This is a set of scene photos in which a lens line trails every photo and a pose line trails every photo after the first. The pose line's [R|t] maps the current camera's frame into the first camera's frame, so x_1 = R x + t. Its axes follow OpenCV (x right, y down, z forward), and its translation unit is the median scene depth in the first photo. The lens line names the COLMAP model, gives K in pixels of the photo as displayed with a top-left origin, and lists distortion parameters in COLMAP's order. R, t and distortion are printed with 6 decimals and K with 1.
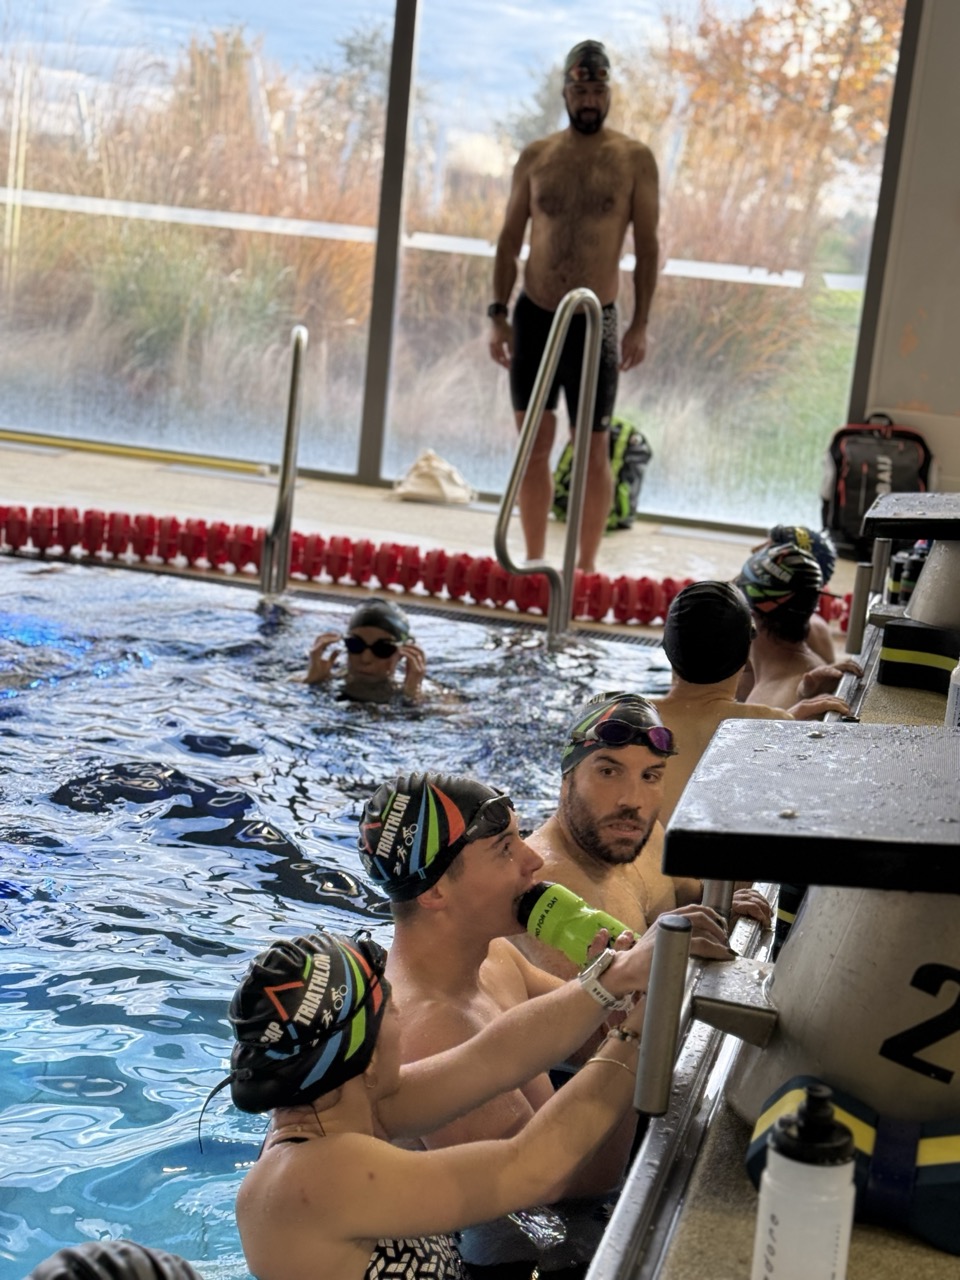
lens RADIAL K [[2174.5, 0, 478.6], [0, 2174.5, 658.9], [0, 0, 1]] dist [0.189113, -0.331352]
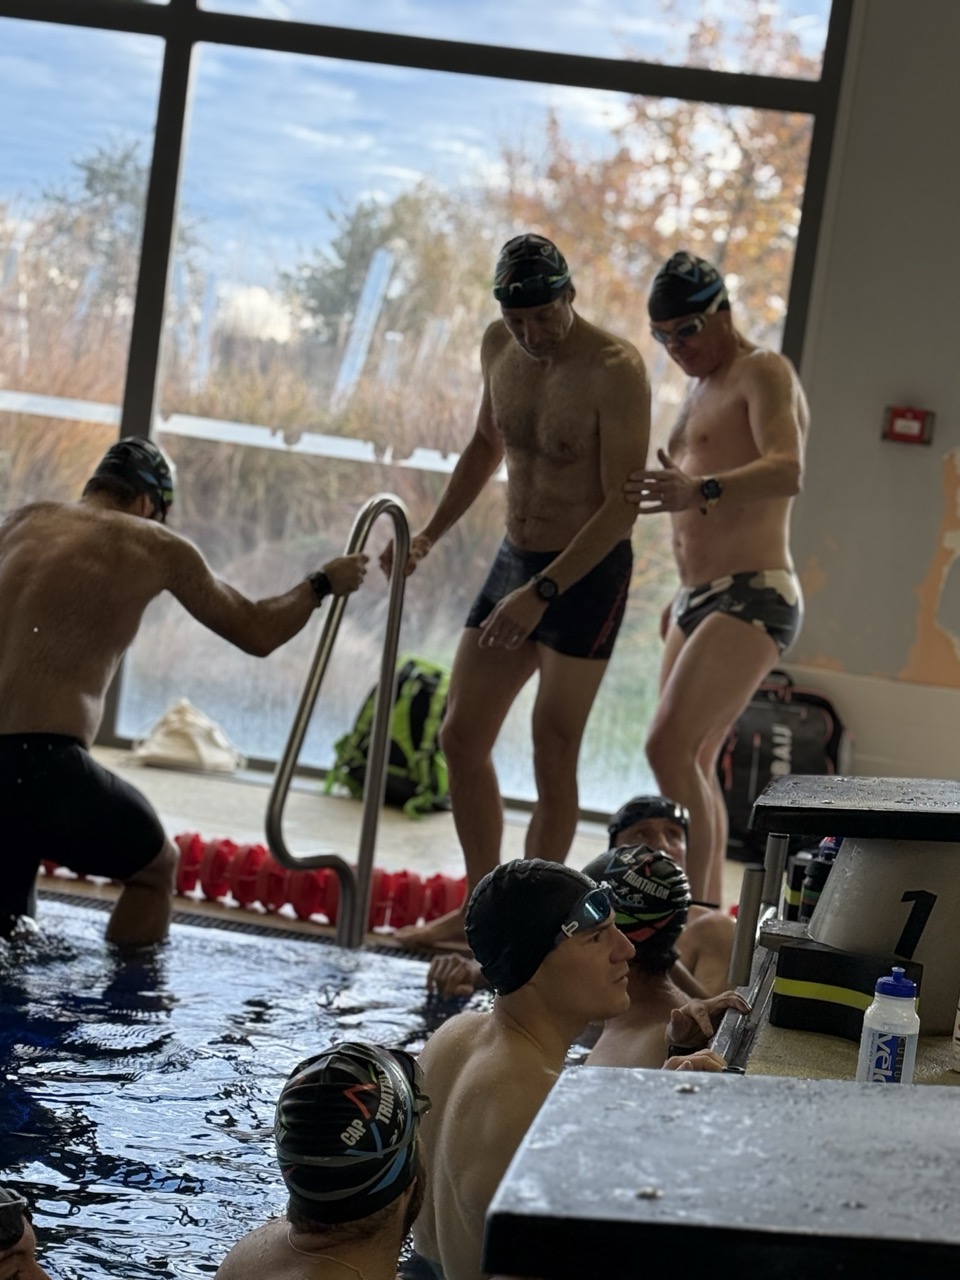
lens RADIAL K [[2945.5, 0, 480.0], [0, 2945.5, 640.0], [0, 0, 1]] dist [0.051755, 0.890915]
pose [[0.996495, 0.029364, 0.078334, -0.000800], [-0.020017, 0.992866, -0.117546, 0.000570], [-0.081226, 0.115566, 0.989973, -0.010297]]
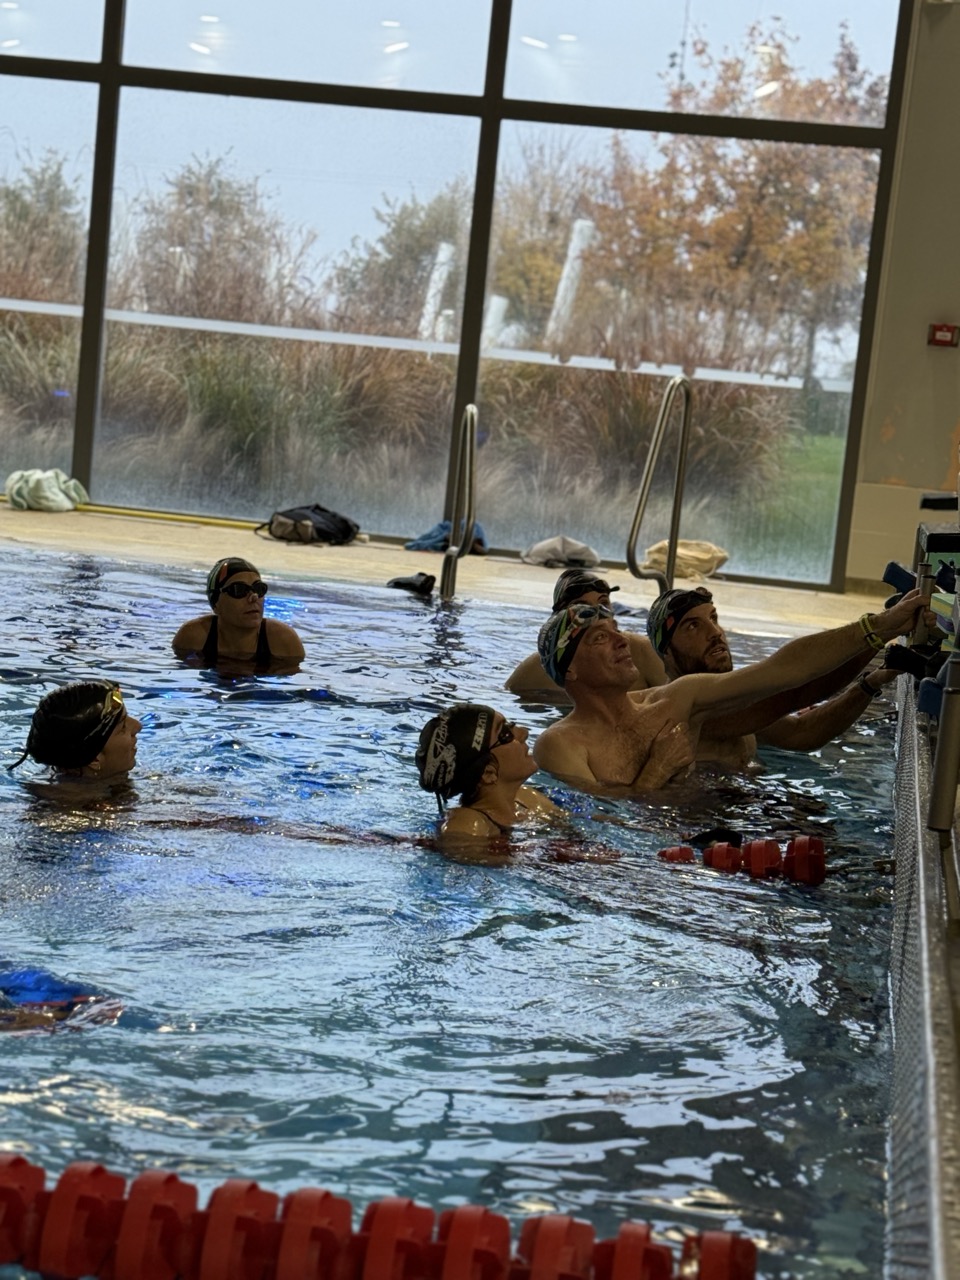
lens RADIAL K [[2567.0, 0, 480.0], [0, 2567.0, 640.0], [0, 0, 1]] dist [0.112567, 0.186749]
pose [[0.996843, -0.006164, 0.079156, -0.157462], [0.013733, 0.995341, -0.095430, 0.114700], [-0.078199, 0.096216, 0.992284, -0.450878]]
